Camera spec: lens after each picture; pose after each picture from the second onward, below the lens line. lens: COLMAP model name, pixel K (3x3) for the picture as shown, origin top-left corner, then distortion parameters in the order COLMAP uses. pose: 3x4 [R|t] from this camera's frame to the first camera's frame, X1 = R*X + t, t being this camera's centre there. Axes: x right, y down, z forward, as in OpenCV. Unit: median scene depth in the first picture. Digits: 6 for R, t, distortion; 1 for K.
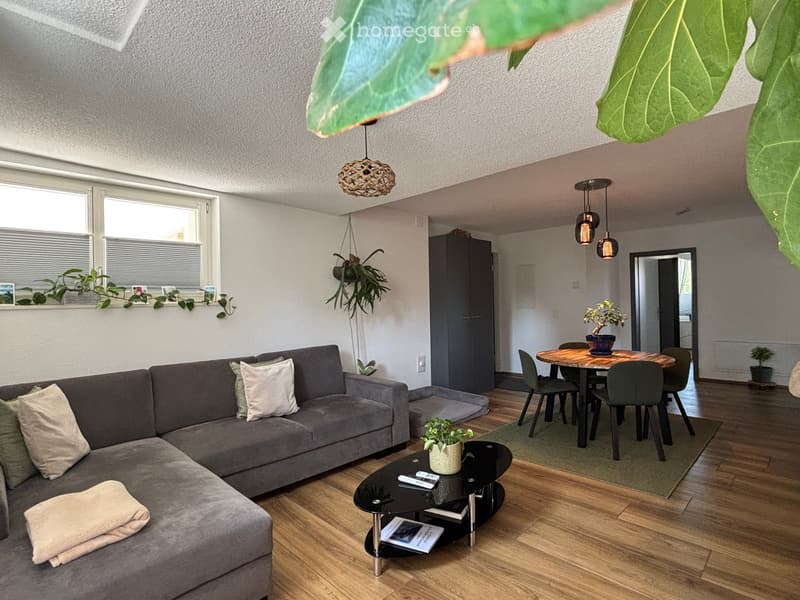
lens RADIAL K [[415.7, 0, 401.4], [0, 415.7, 301.3], [0, 0, 1]] dist [-0.000873, 0.001584]
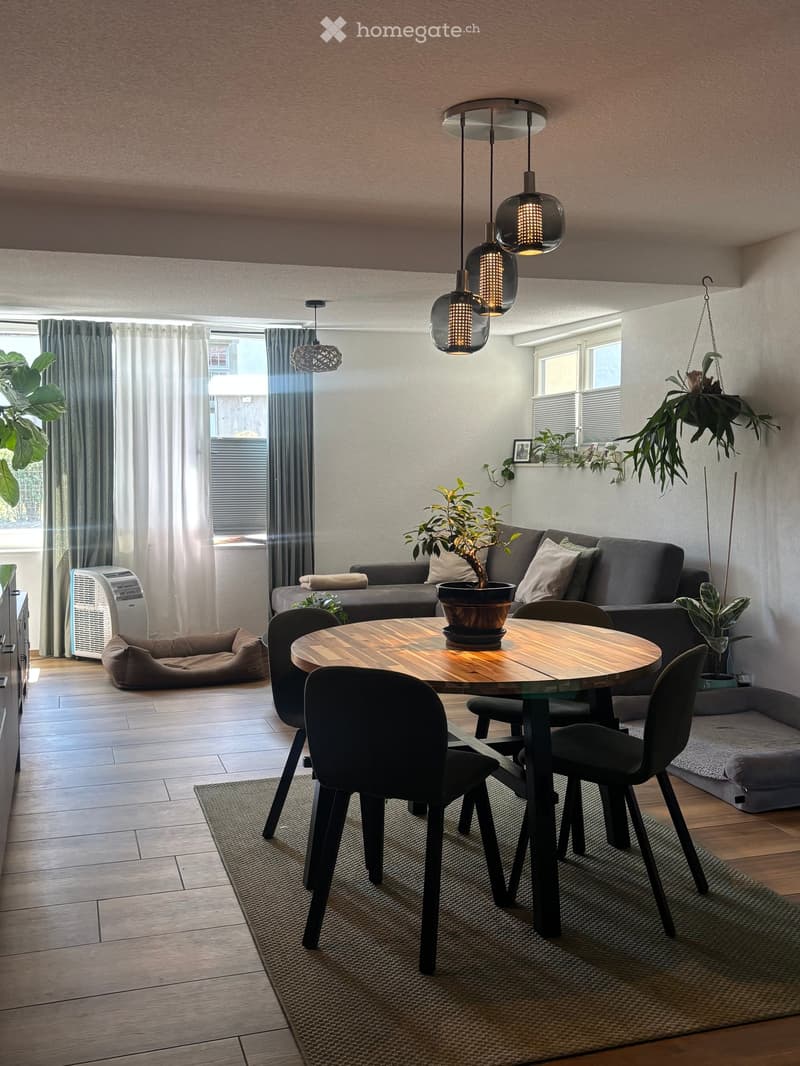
lens RADIAL K [[1080.0, 0, 415.6], [0, 1080.0, 550.6], [0, 0, 1]] dist [0.020595, -0.004718]
pose [[-0.448200, 0.095296, -0.888840, 1.610551], [0.011561, 0.994836, 0.100830, -0.045880], [0.893859, 0.034916, -0.446987, 1.688641]]
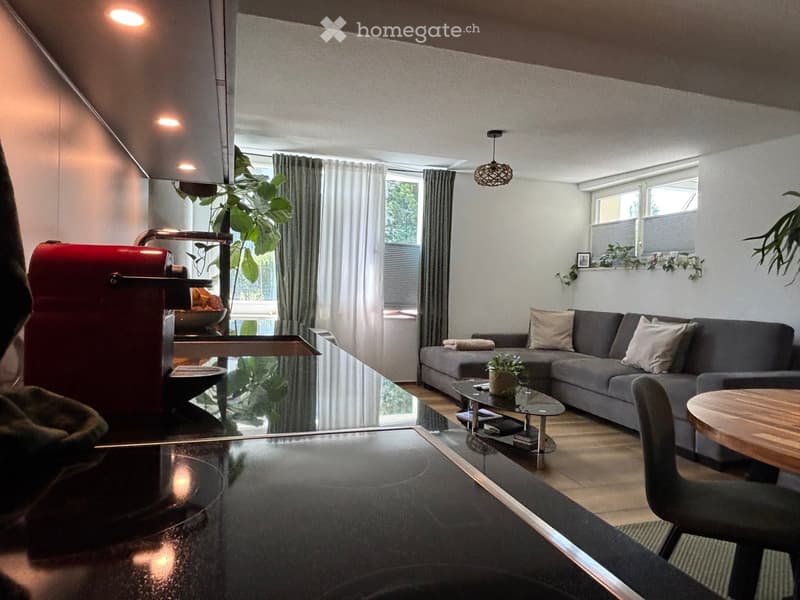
lens RADIAL K [[533.6, 0, 400.0], [0, 533.6, 300.0], [0, 0, 1]] dist [0.001995, -0.001023]
pose [[-0.458720, 0.034622, -0.887906, 1.168886], [-0.018847, 0.998637, 0.048676, 0.041826], [0.888381, 0.039064, -0.457442, 1.046805]]
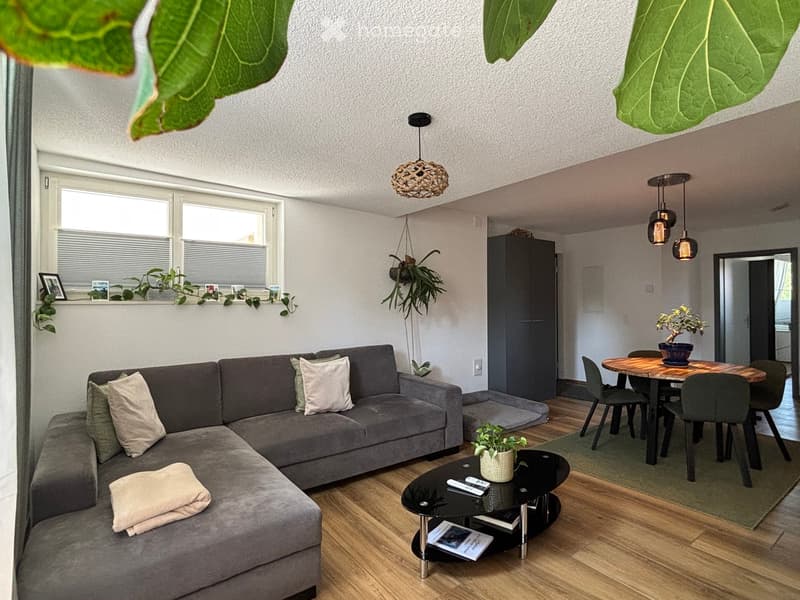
lens RADIAL K [[415.5, 0, 400.0], [0, 415.5, 300.0], [0, 0, 1]] dist [-0.000921, 0.002061]
pose [[0.988808, 0.016202, -0.148314, 0.014651], [-0.017045, 0.999845, -0.004415, -0.000338], [0.148219, 0.006894, 0.988931, 0.002424]]
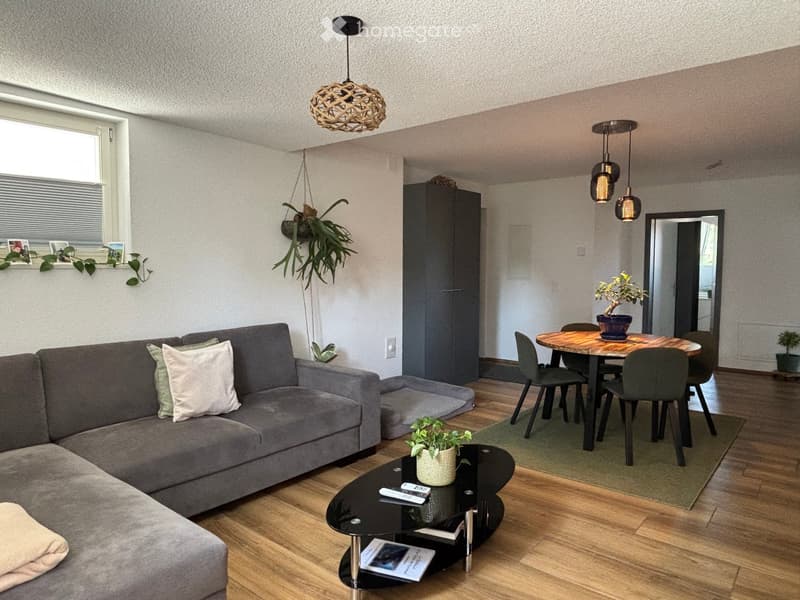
lens RADIAL K [[533.6, 0, 400.0], [0, 533.6, 300.0], [0, 0, 1]] dist [0.001995, -0.001023]
pose [[0.995284, 0.017018, 0.095502, -0.050571], [-0.023088, 0.997758, 0.062819, -0.005744], [-0.094219, -0.064727, 0.993445, 0.000256]]
